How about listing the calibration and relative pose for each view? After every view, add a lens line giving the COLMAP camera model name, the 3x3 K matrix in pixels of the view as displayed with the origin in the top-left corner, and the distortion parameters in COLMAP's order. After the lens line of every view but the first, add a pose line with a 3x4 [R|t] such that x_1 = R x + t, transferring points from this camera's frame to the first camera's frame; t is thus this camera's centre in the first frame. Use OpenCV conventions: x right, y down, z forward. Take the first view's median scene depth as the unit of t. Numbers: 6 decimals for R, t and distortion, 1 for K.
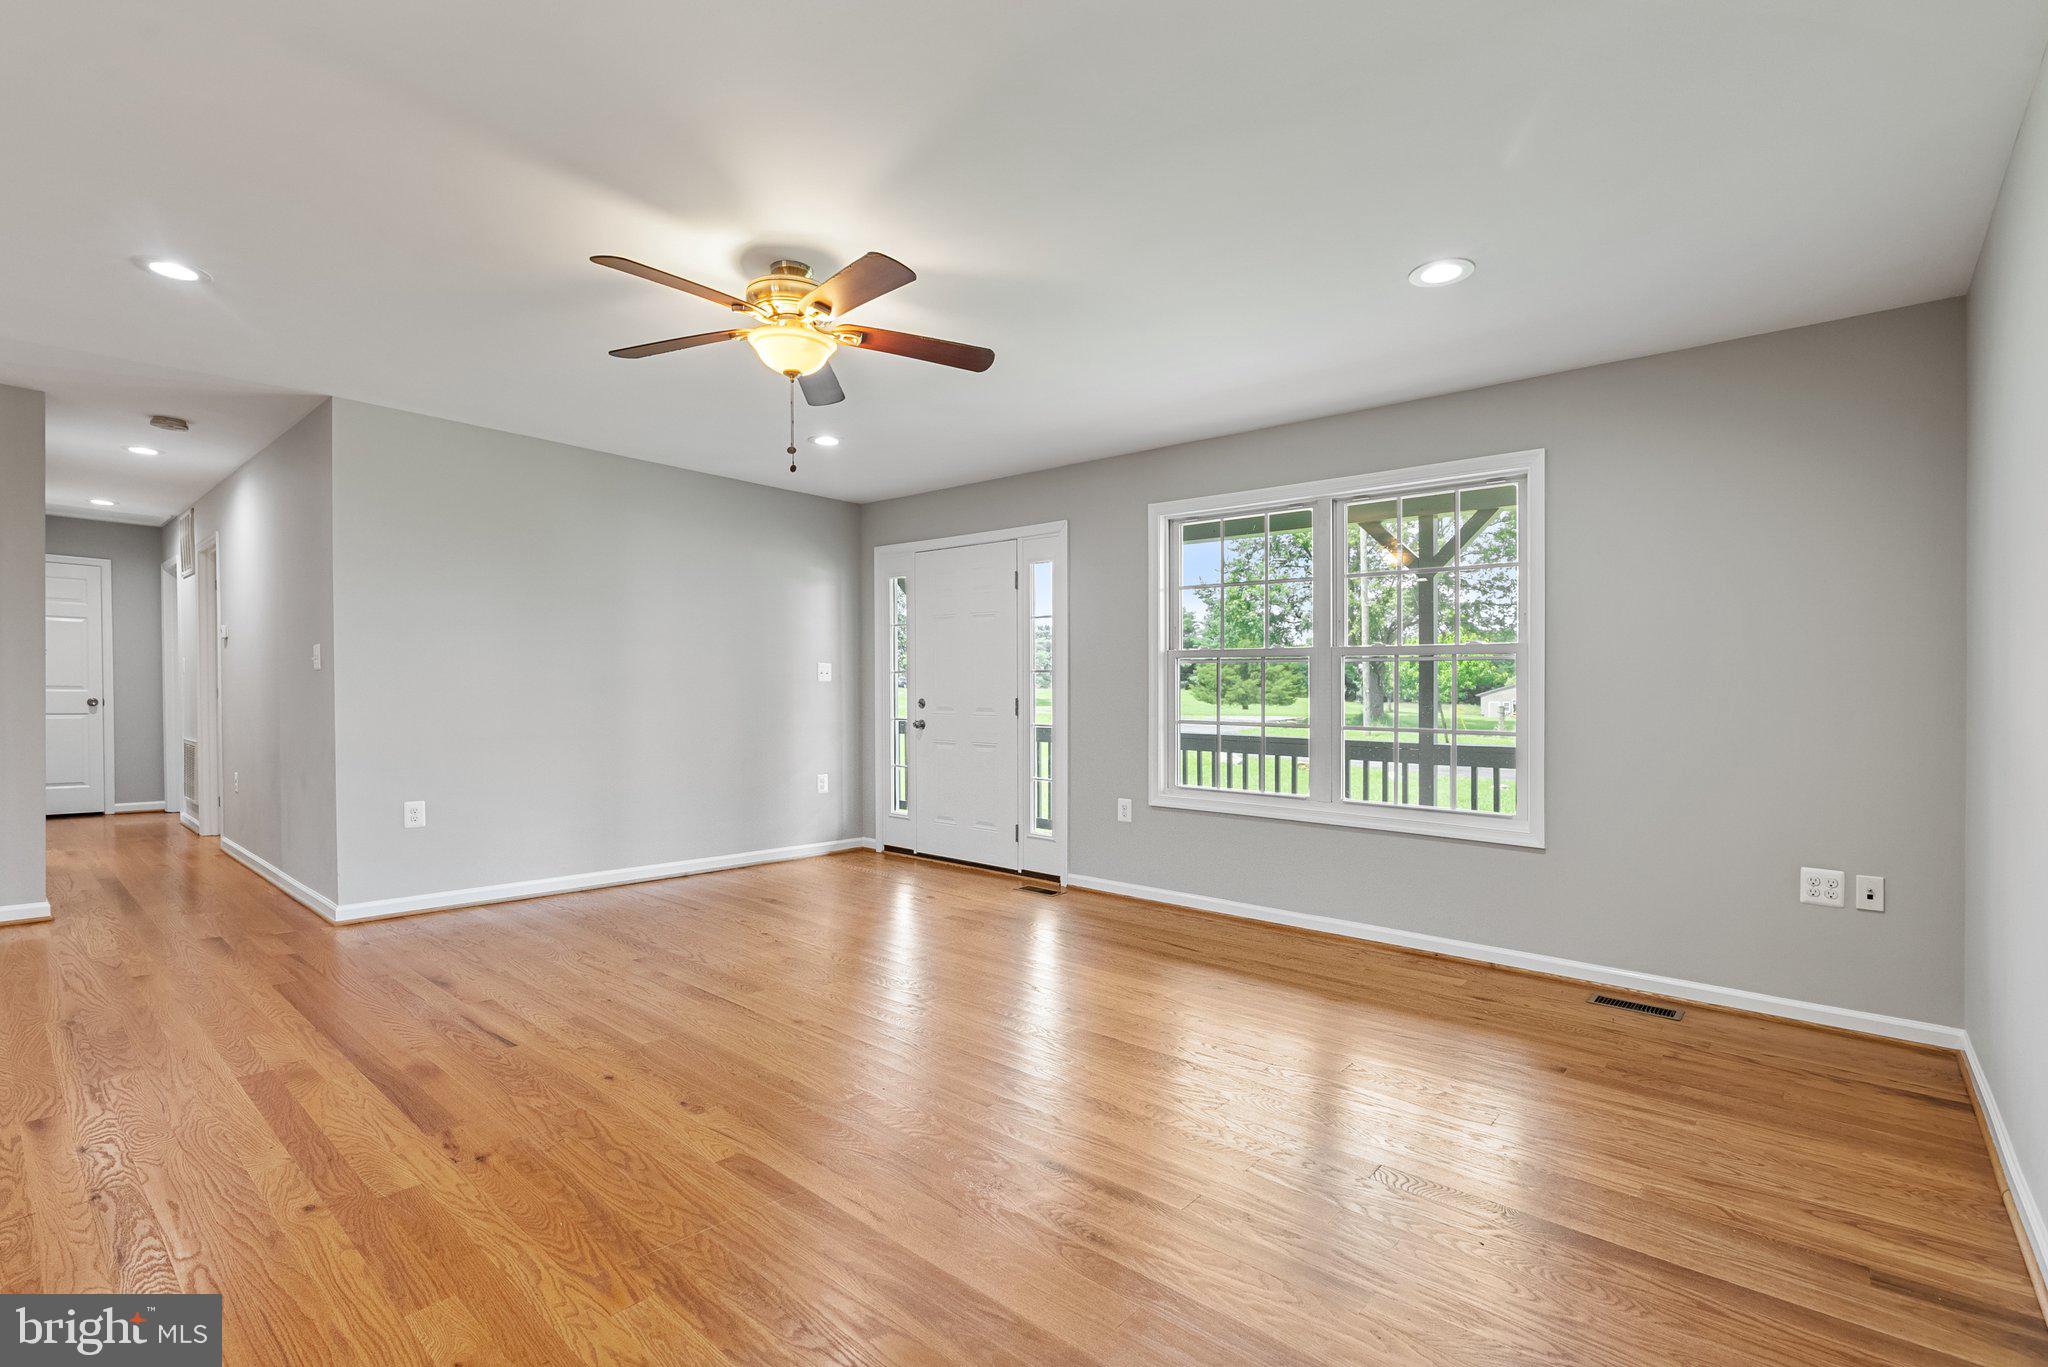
lens RADIAL K [[938.4, 0, 1024.0], [0, 938.4, 683.5], [0, 0, 1]] dist [-0.001668, 0.000883]
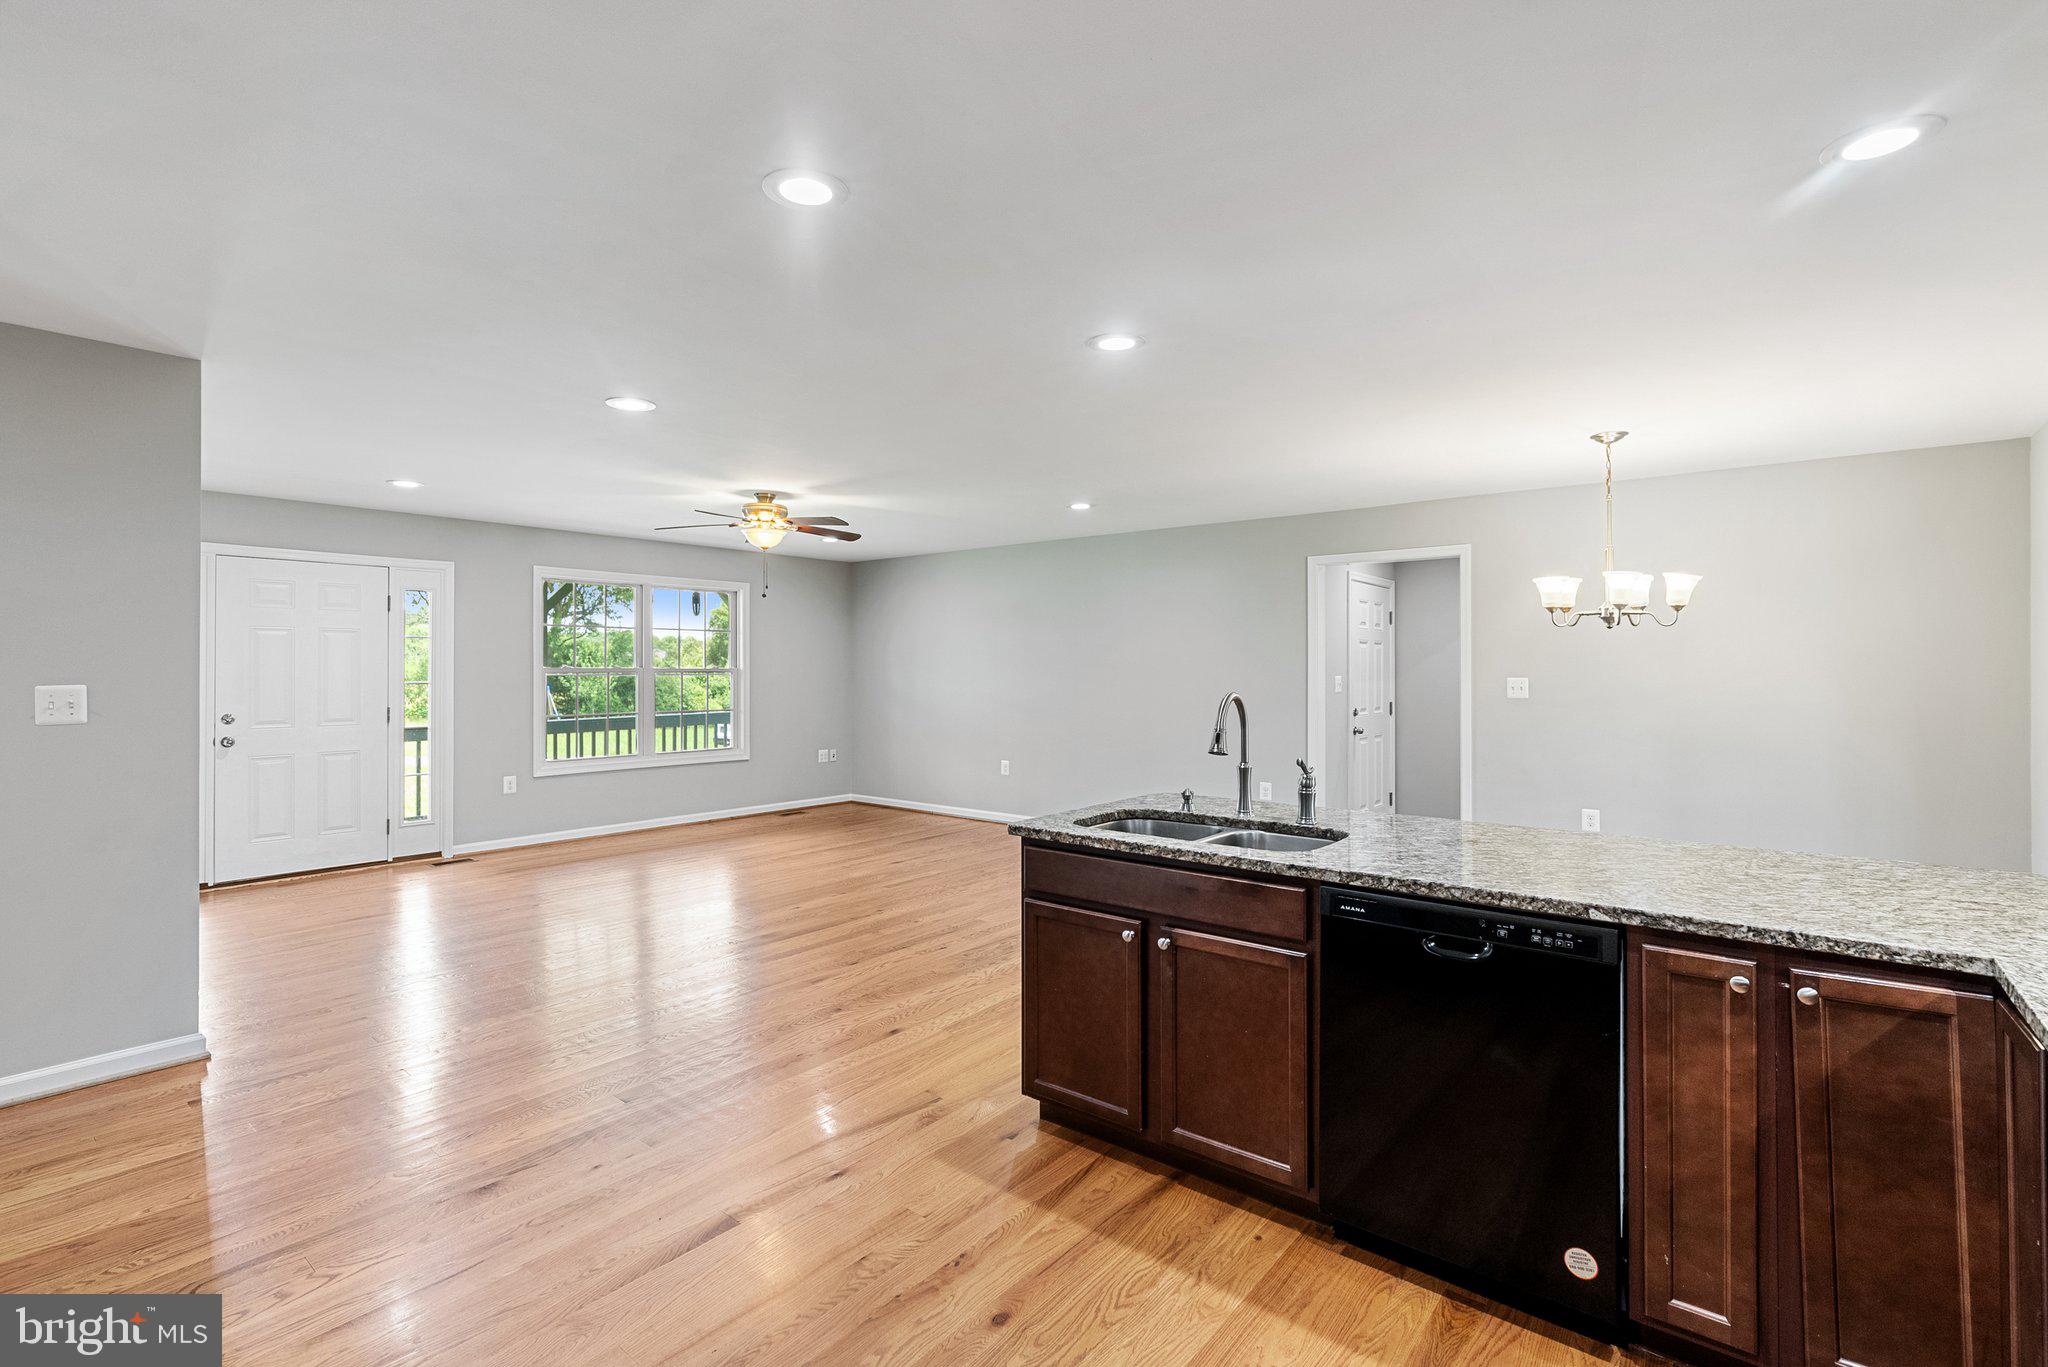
lens RADIAL K [[938.4, 0, 1024.0], [0, 938.4, 683.5], [0, 0, 1]] dist [-0.001668, 0.000883]
pose [[-0.031650, -0.032814, 0.998960, -1.798321], [-0.013707, 0.999381, 0.032394, -0.093798], [-0.999405, -0.012668, -0.032080, 0.409356]]
